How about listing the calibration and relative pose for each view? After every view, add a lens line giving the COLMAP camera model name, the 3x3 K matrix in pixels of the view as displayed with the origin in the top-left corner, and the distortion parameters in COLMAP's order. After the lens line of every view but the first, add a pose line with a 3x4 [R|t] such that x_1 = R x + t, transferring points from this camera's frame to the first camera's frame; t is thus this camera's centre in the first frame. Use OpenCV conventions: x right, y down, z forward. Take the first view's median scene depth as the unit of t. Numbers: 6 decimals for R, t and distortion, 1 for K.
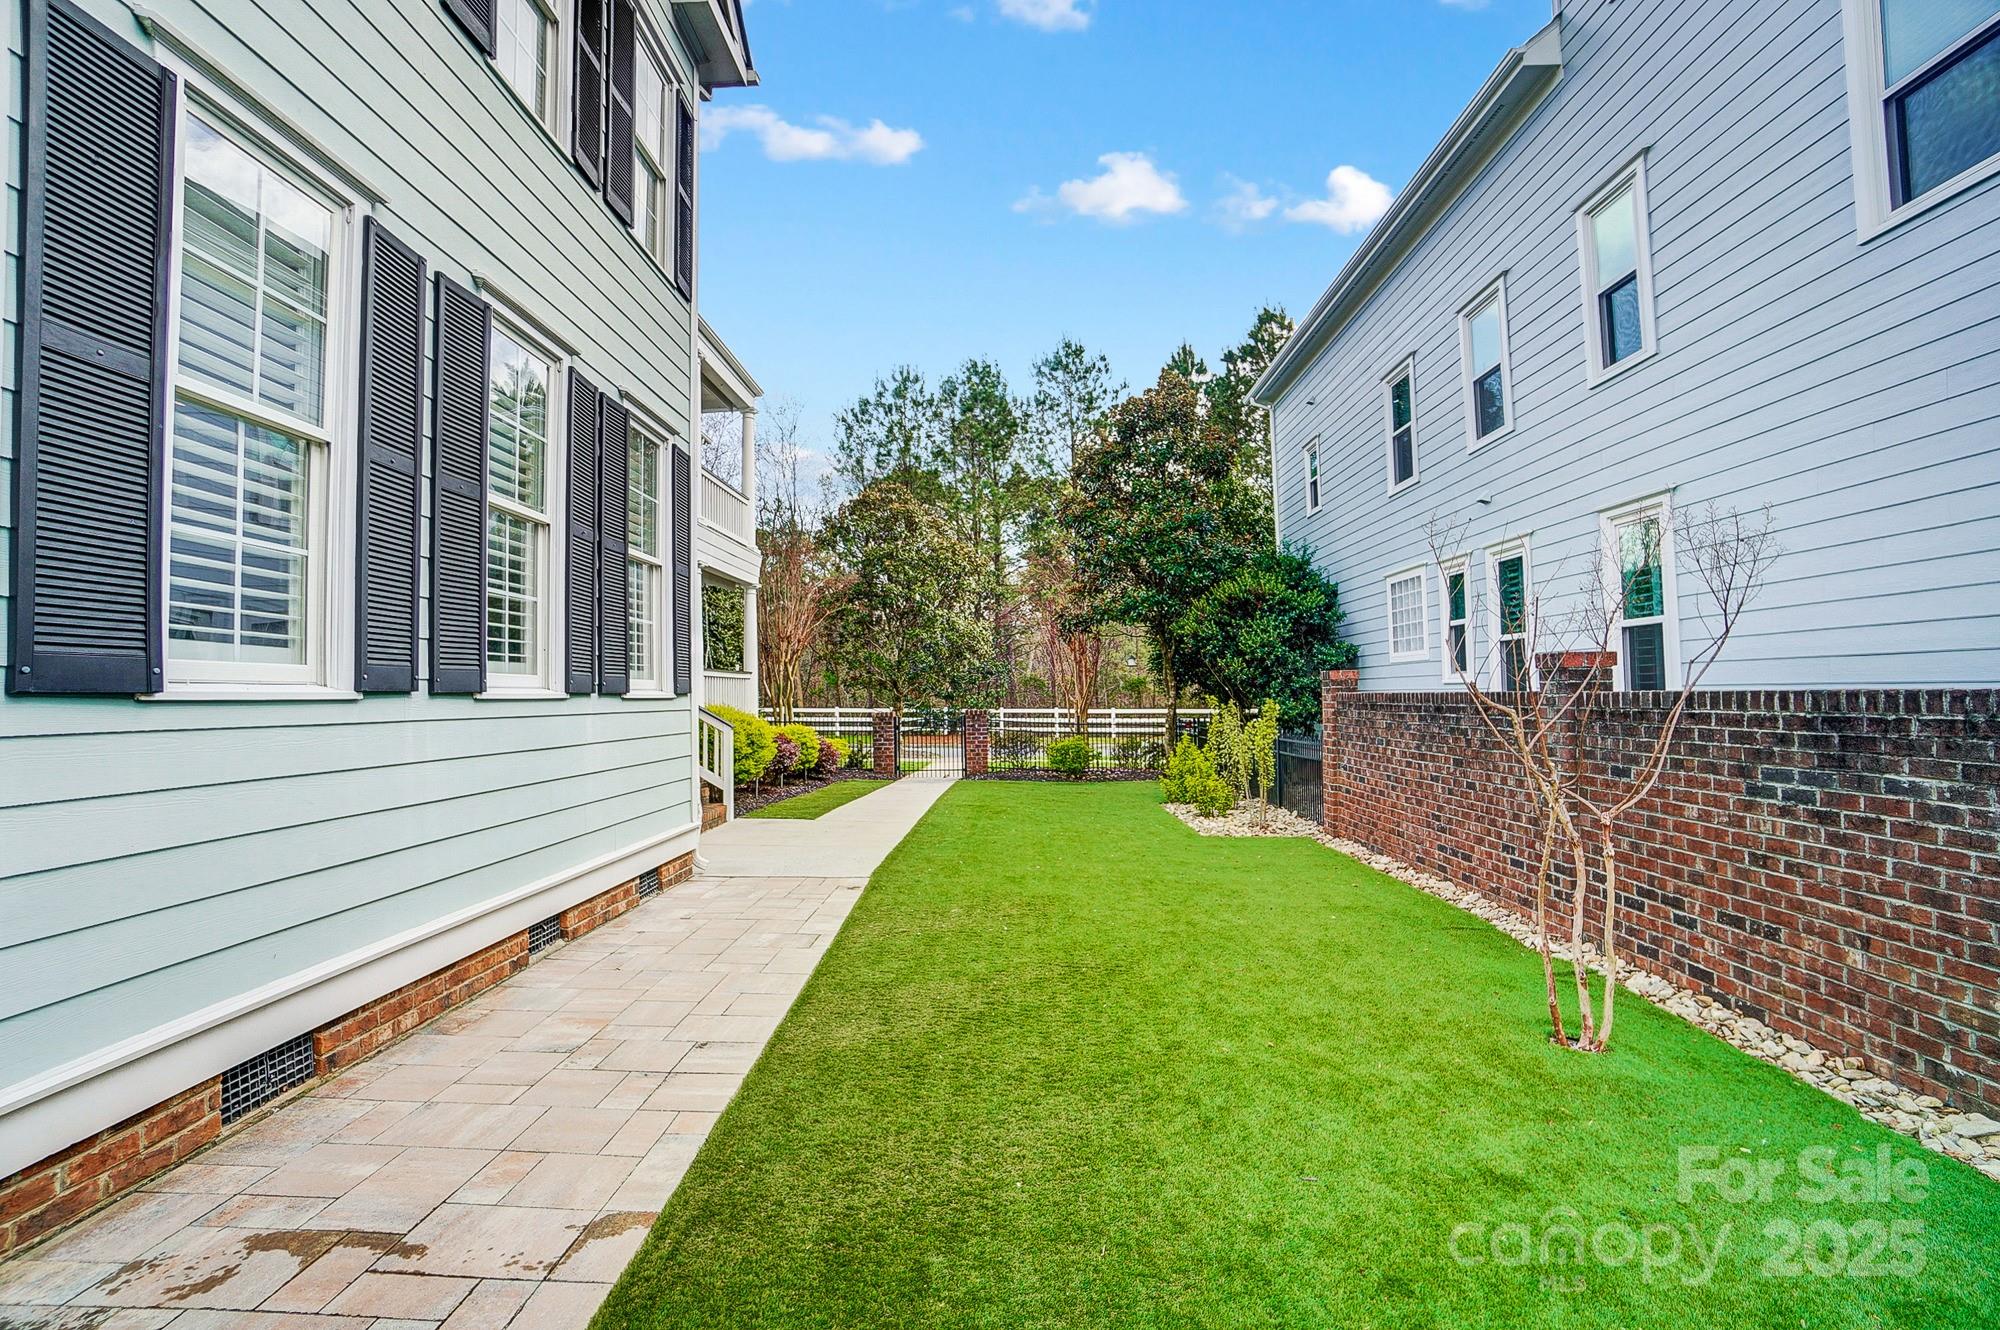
lens RADIAL K [[896.9, 0, 999.6], [0, 896.9, 667.7], [0, 0, 1]] dist [-0.025779, 0.001344]
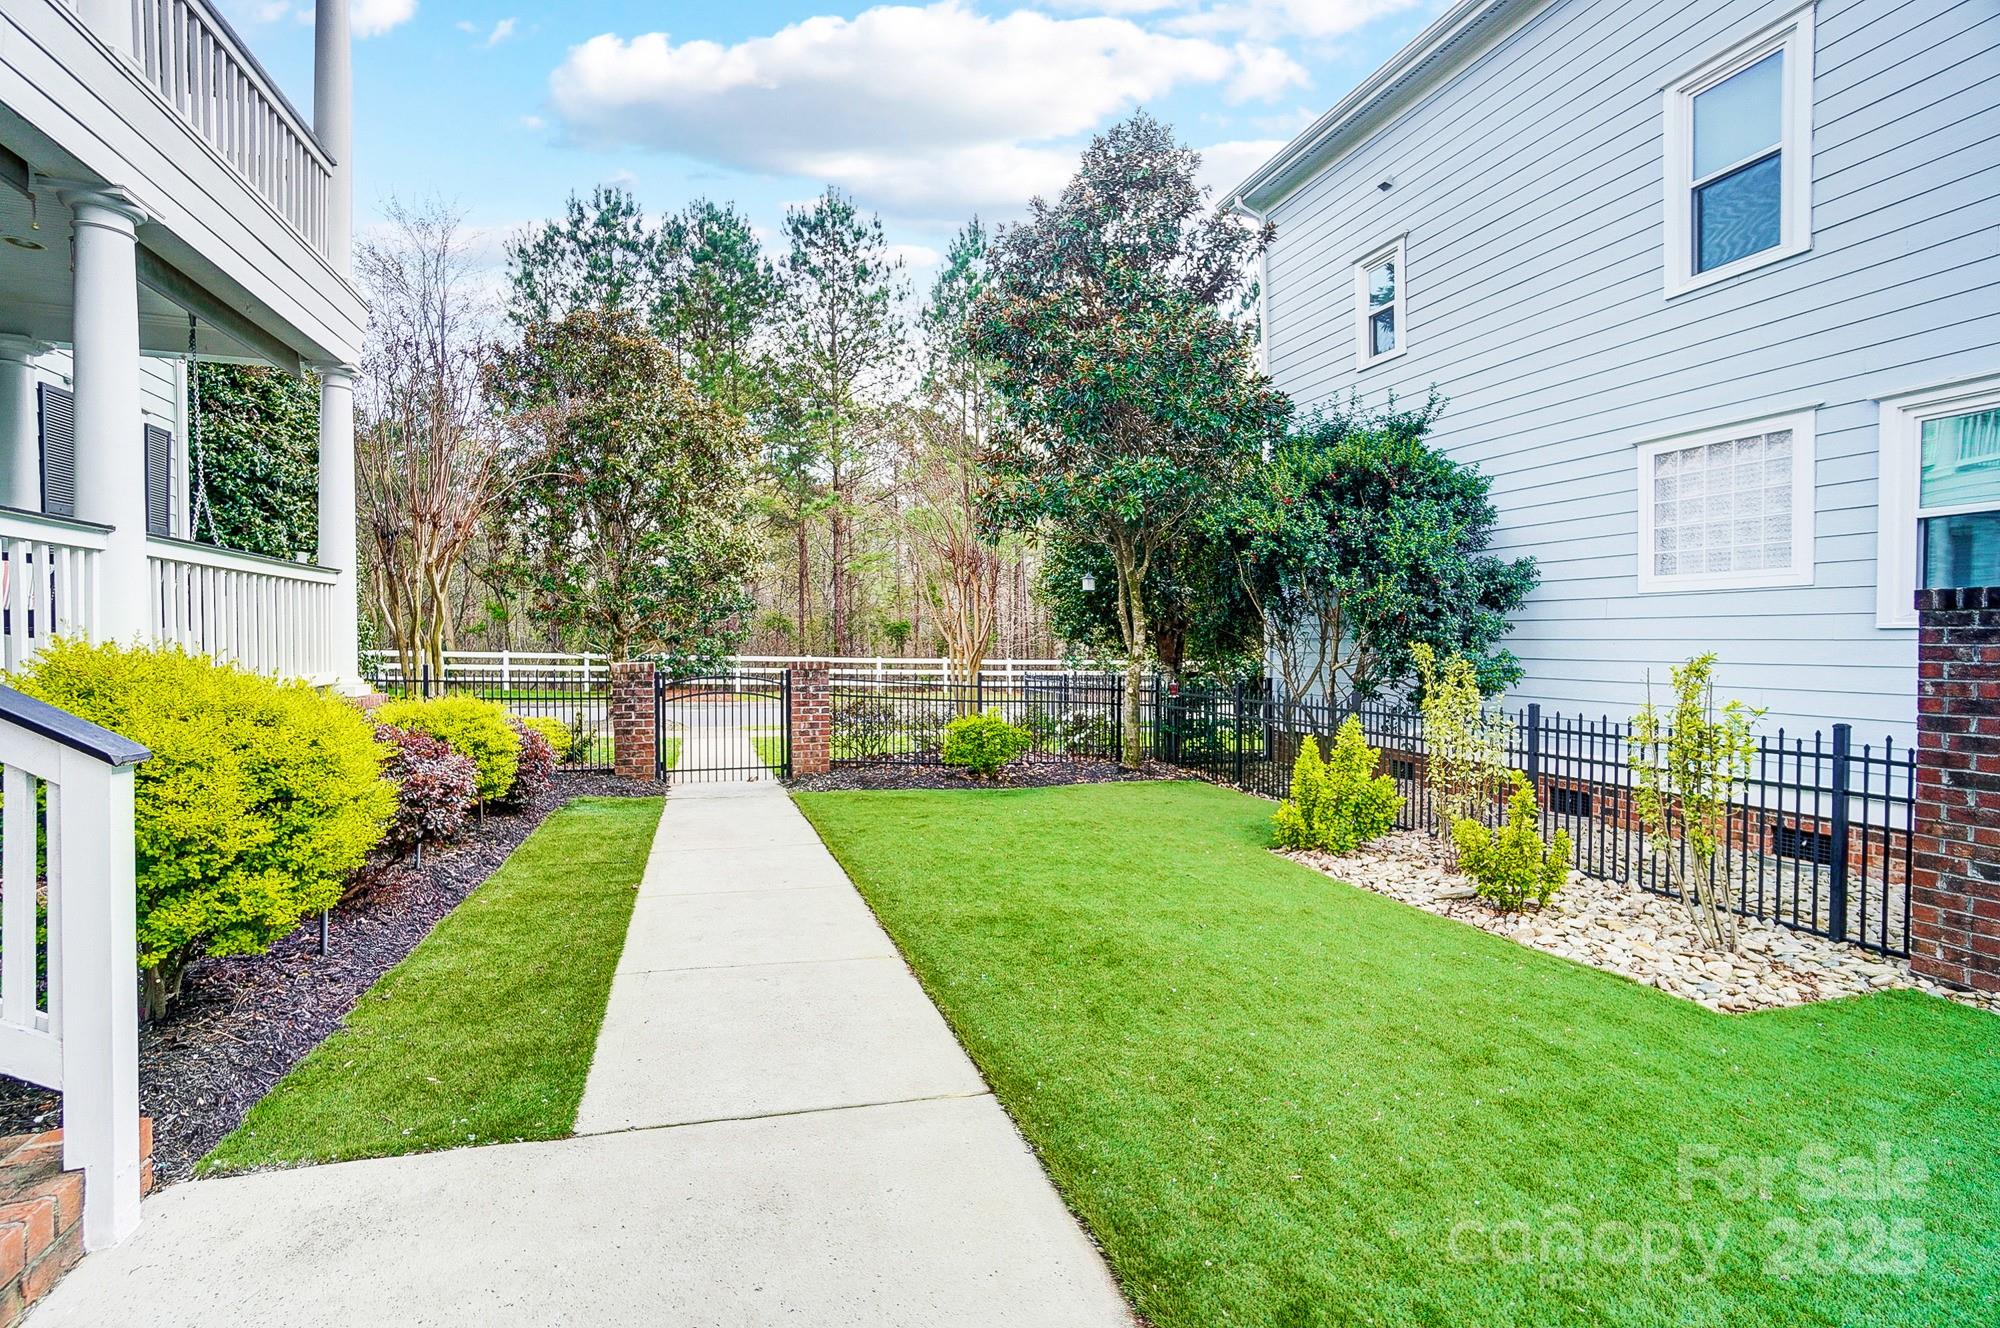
lens RADIAL K [[896.9, 0, 1002.7], [0, 896.9, 667.5], [0, 0, 1]] dist [-0.025779, 0.001344]
pose [[0.942075, 0.010635, 0.335234, -0.044455], [-0.029906, 0.998180, 0.052375, 0.007639], [-0.334067, -0.059367, 0.940678, 0.184473]]
